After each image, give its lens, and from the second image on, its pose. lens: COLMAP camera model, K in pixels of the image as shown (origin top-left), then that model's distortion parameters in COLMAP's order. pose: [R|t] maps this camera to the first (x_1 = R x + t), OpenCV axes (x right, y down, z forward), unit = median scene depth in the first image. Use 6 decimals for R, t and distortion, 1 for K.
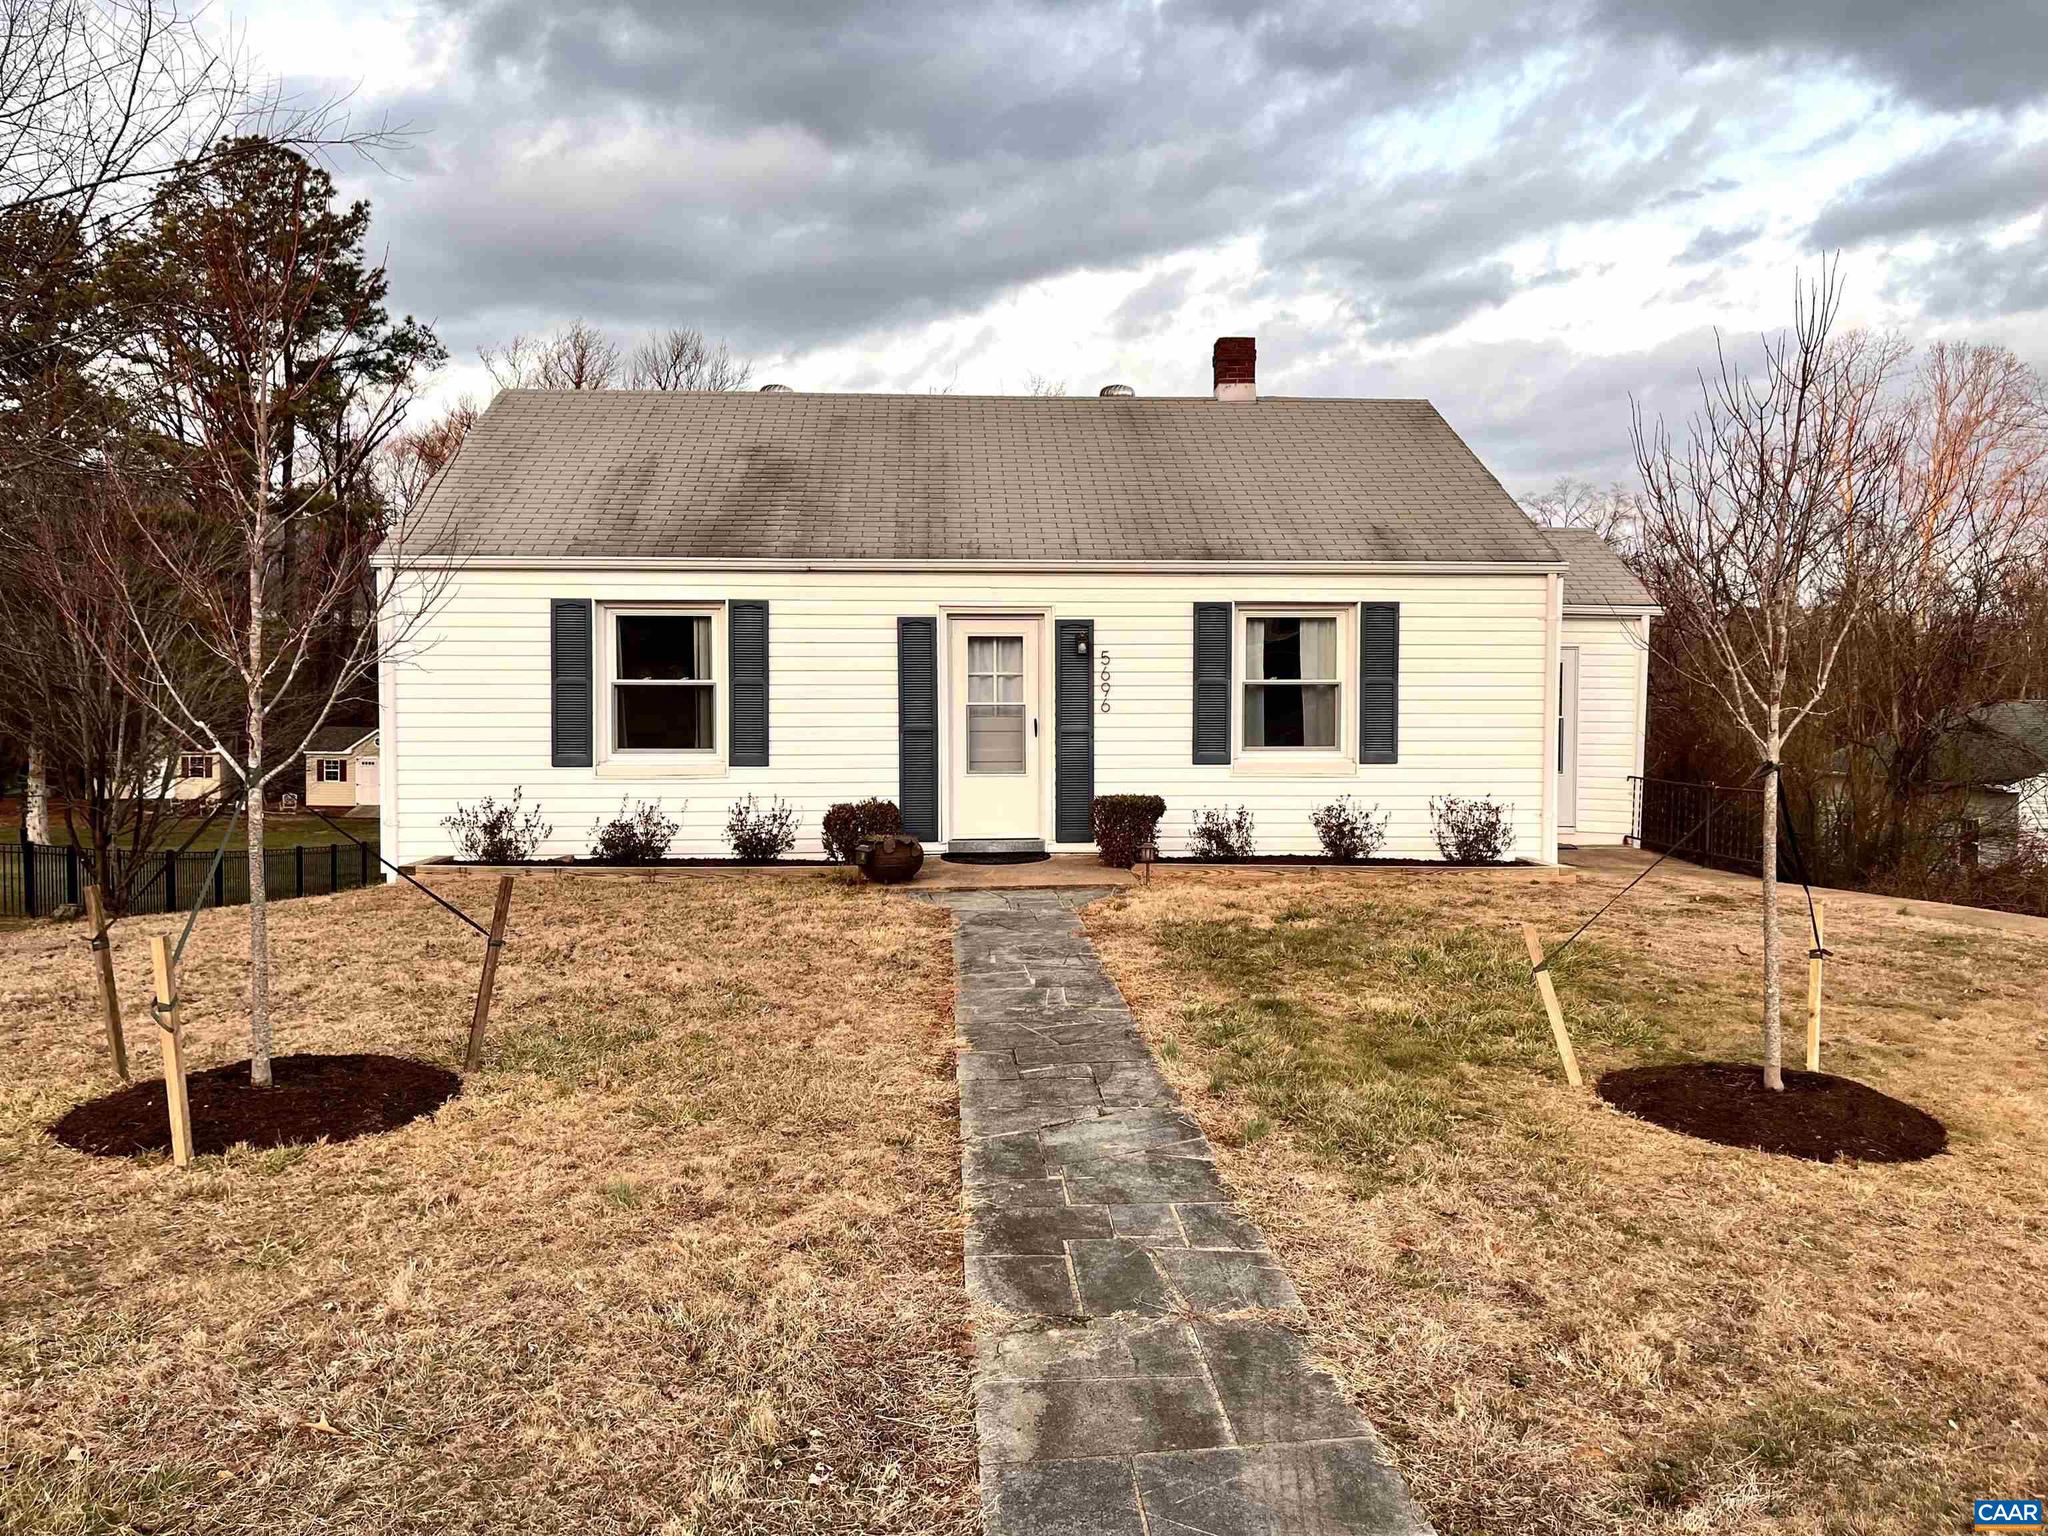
lens RADIAL K [[1551.2, 0, 1024.0], [0, 1551.2, 768.0], [0, 0, 1]] dist [0.071520, -0.105336]
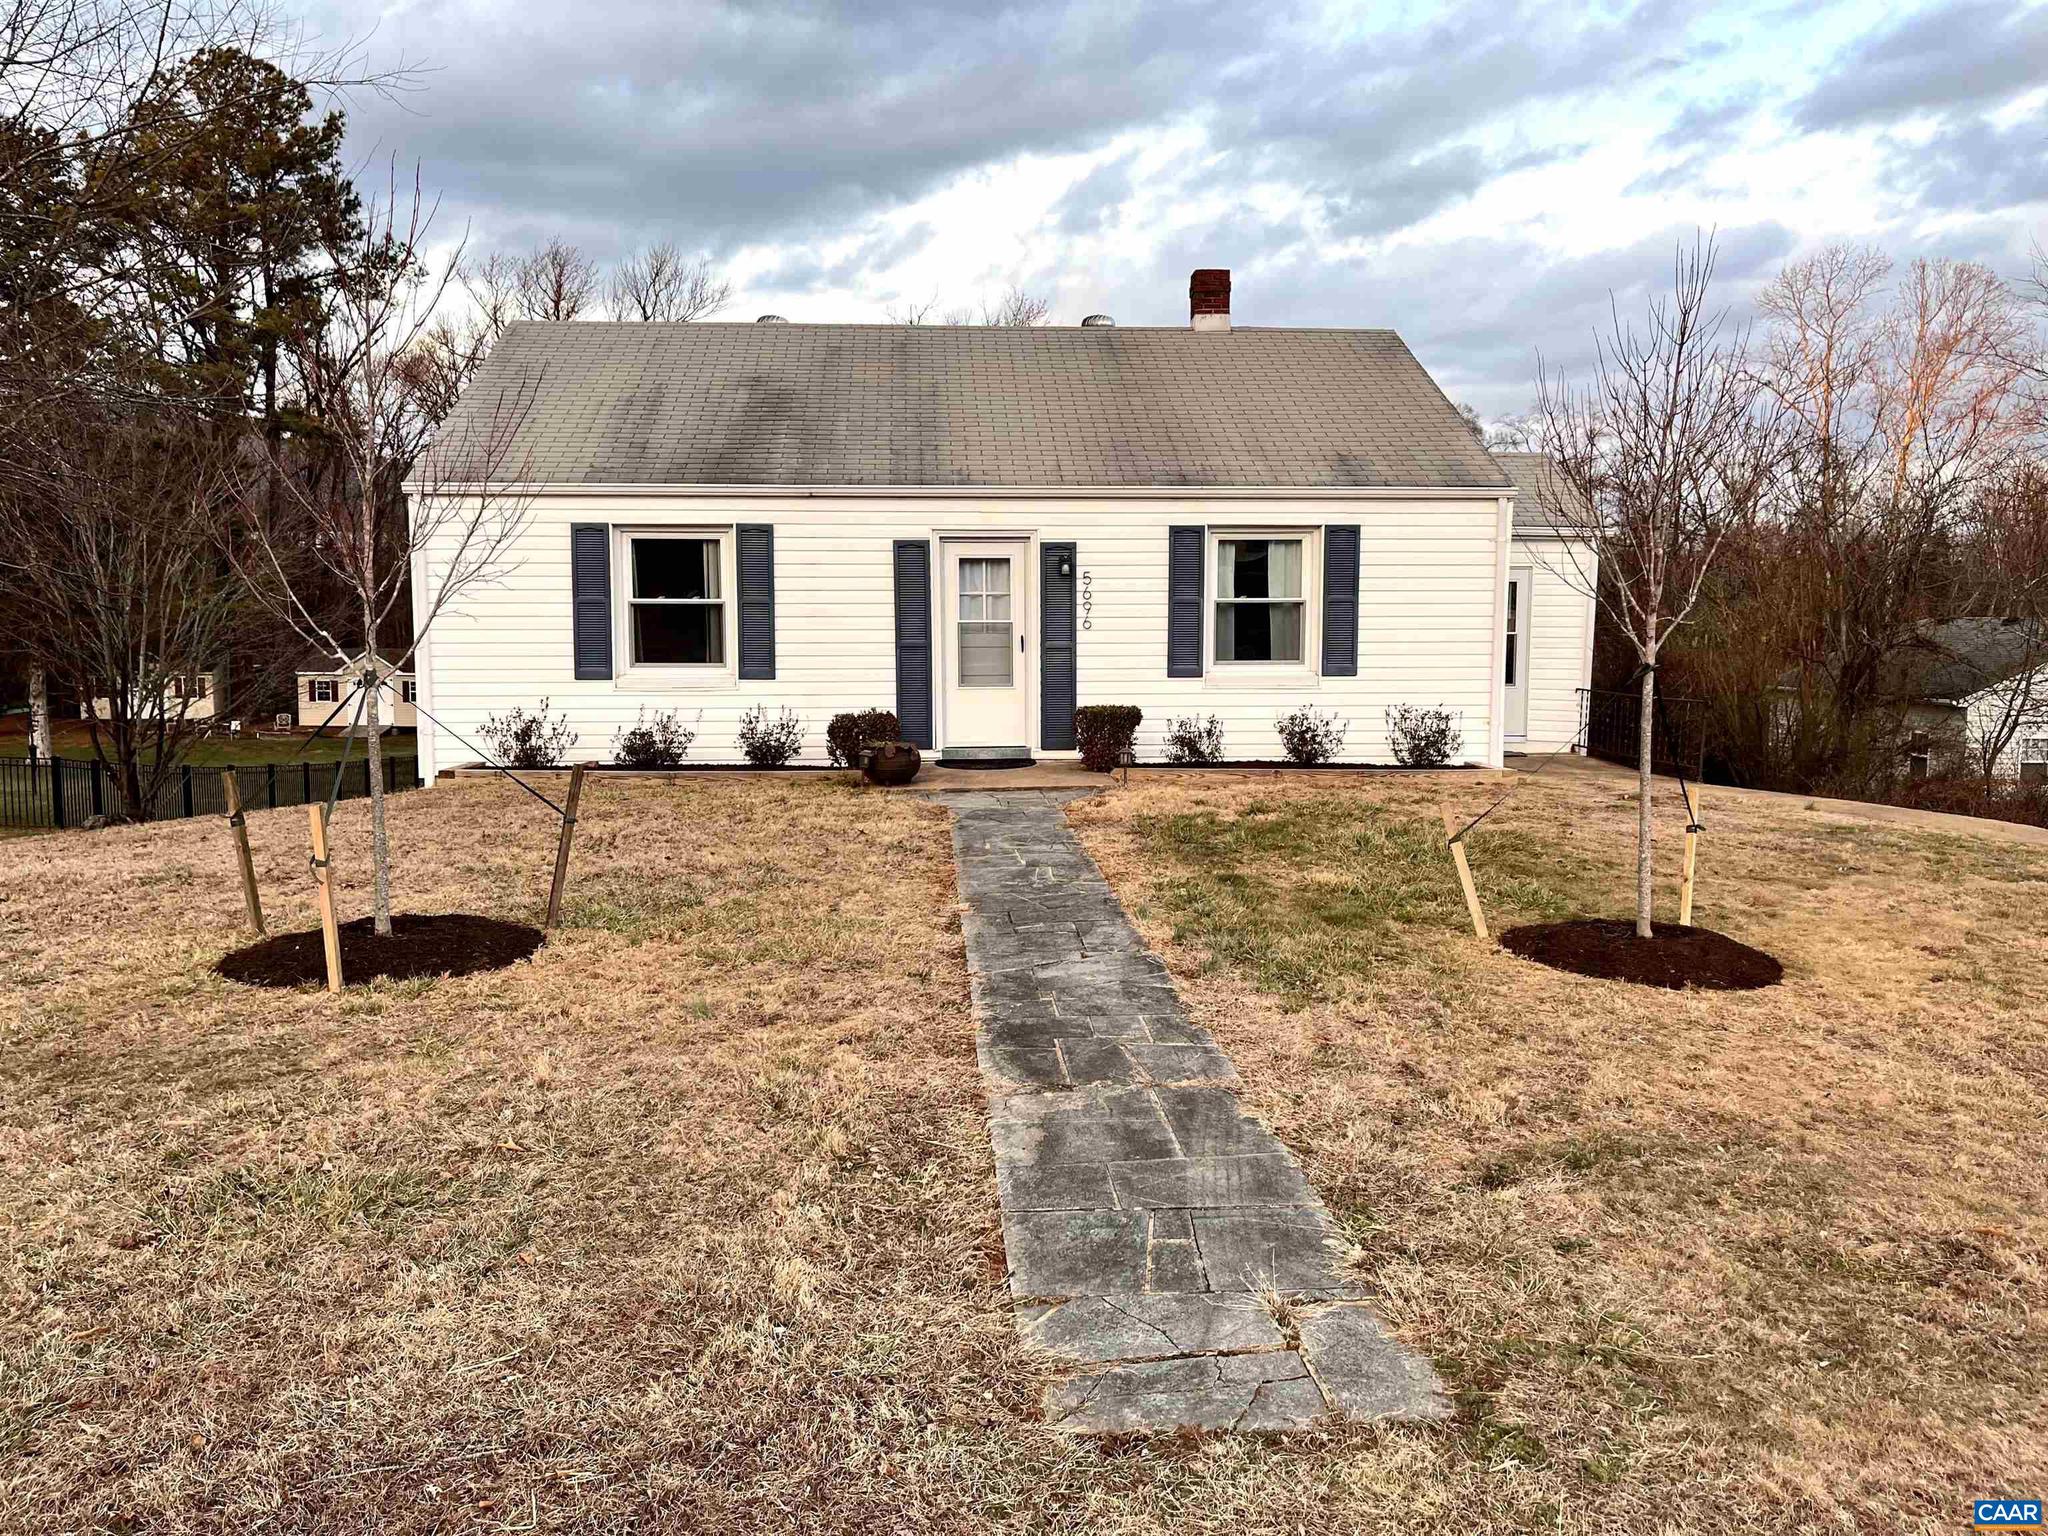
lens RADIAL K [[1551.2, 0, 1024.0], [0, 1551.2, 768.0], [0, 0, 1]] dist [0.071520, -0.105336]
pose [[0.999924, -0.002943, 0.011984, -0.006930], [0.002338, 0.998738, 0.050161, 0.009977], [-0.012116, -0.050129, 0.998669, -0.125516]]
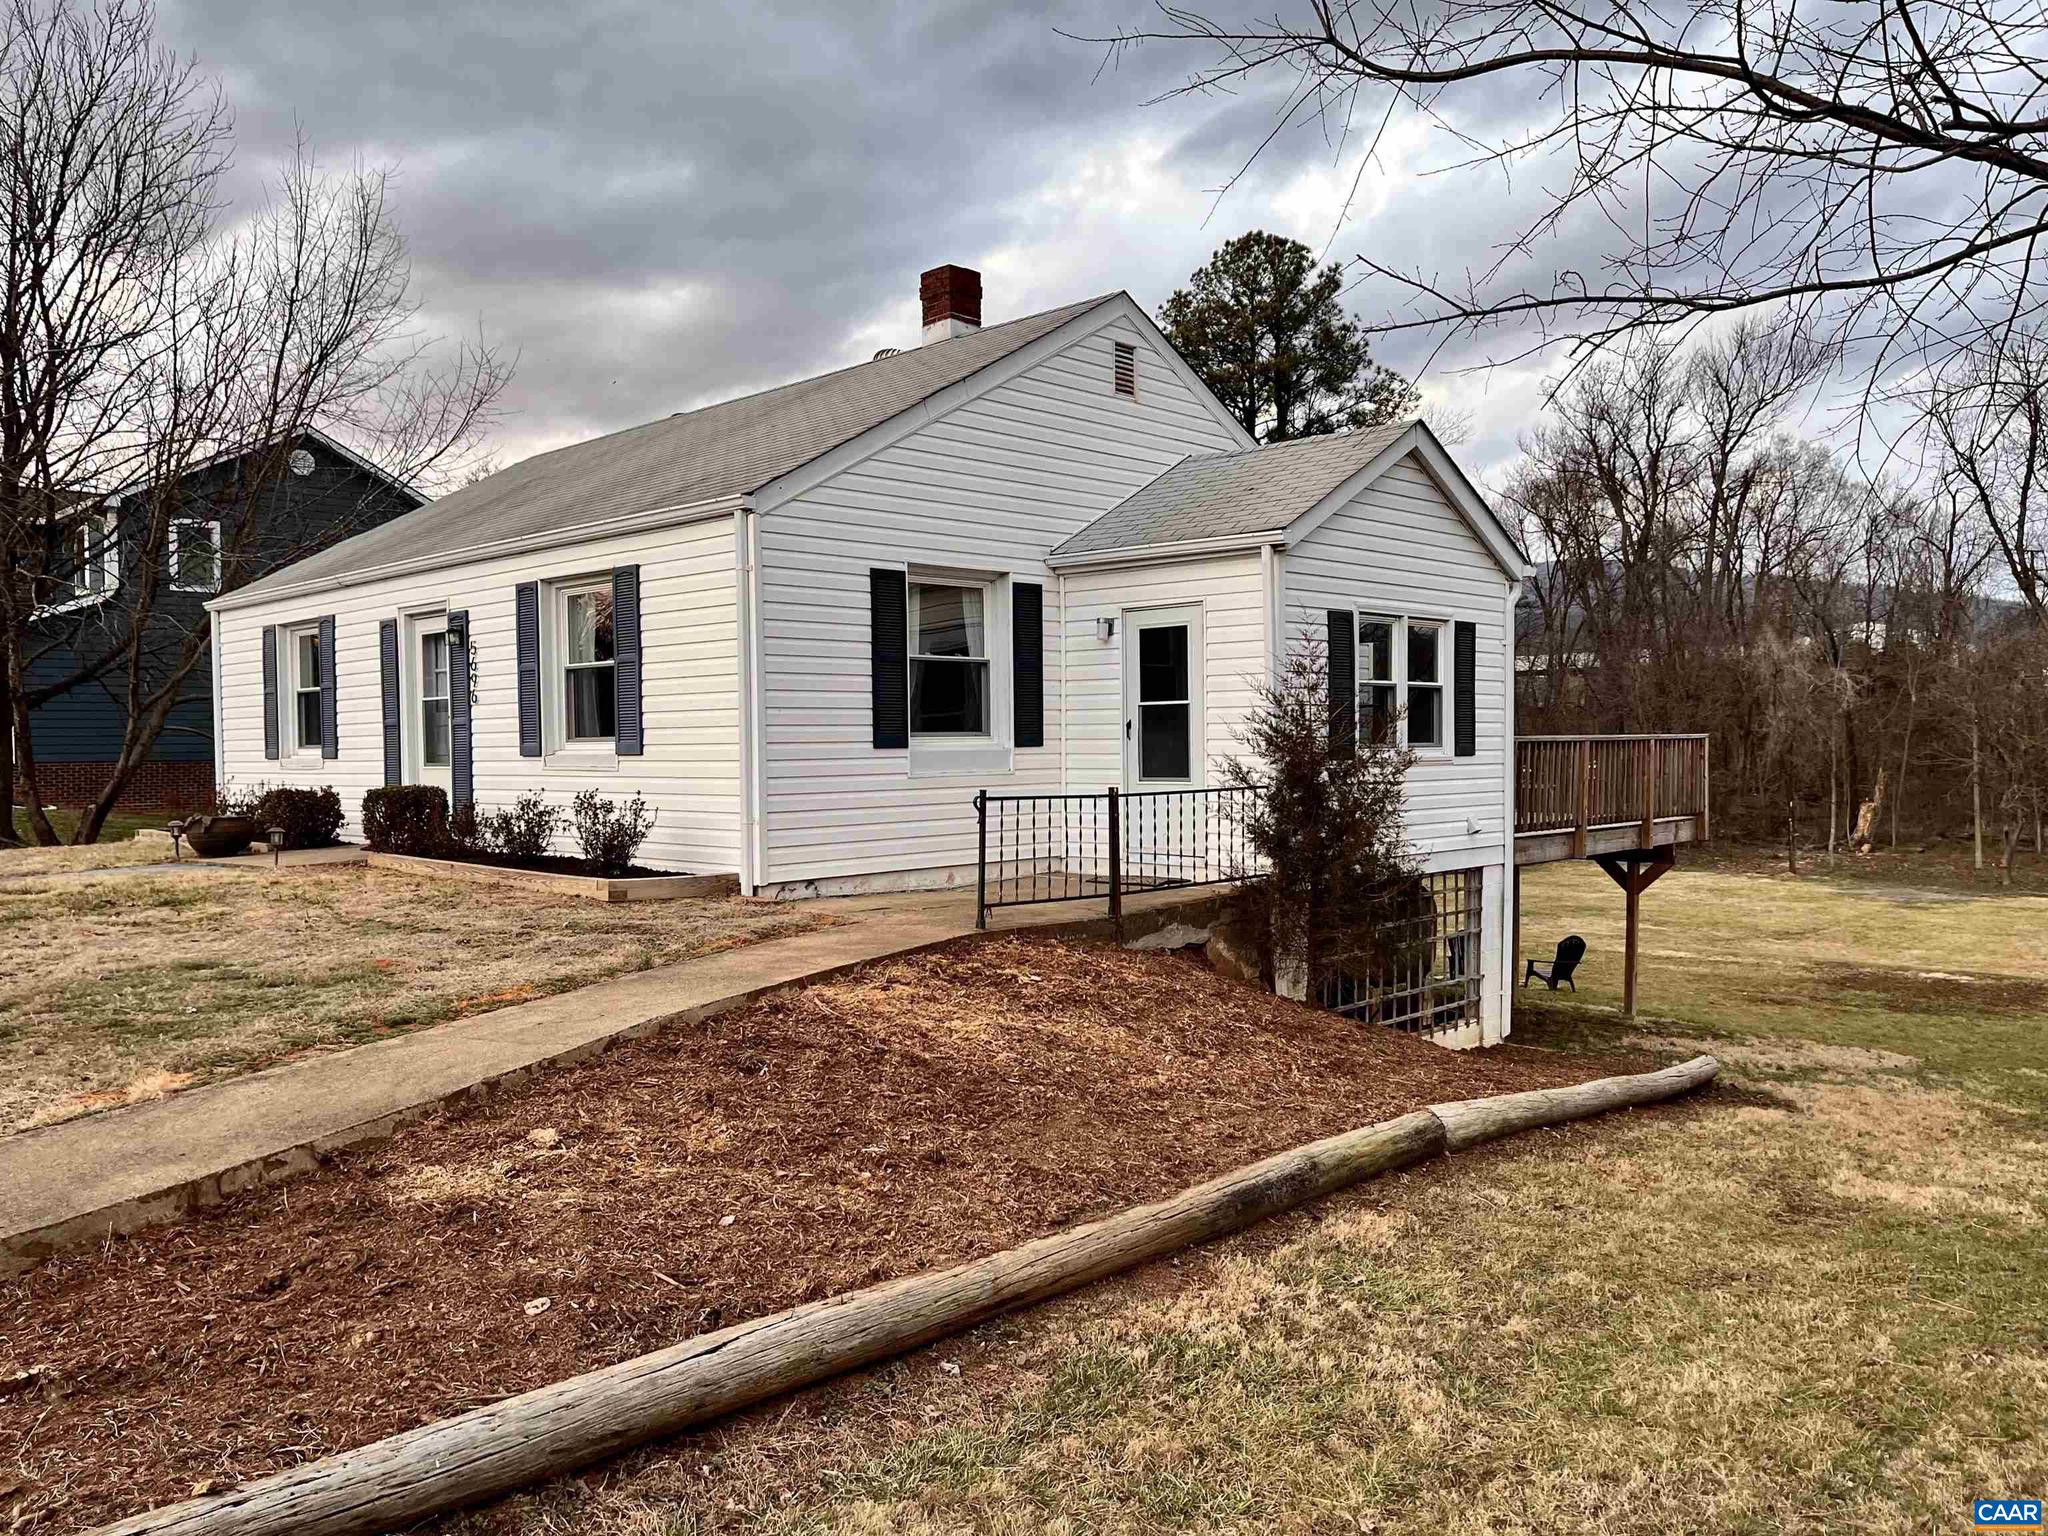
lens RADIAL K [[1552.4, 0, 1024.0], [0, 1552.4, 768.0], [0, 0, 1]] dist [0.085774, -0.264508]
pose [[0.682195, 0.002282, -0.731166, 1.577788], [-0.021752, 0.999616, -0.017175, 0.021995], [0.730846, 0.027621, 0.681983, 0.903309]]
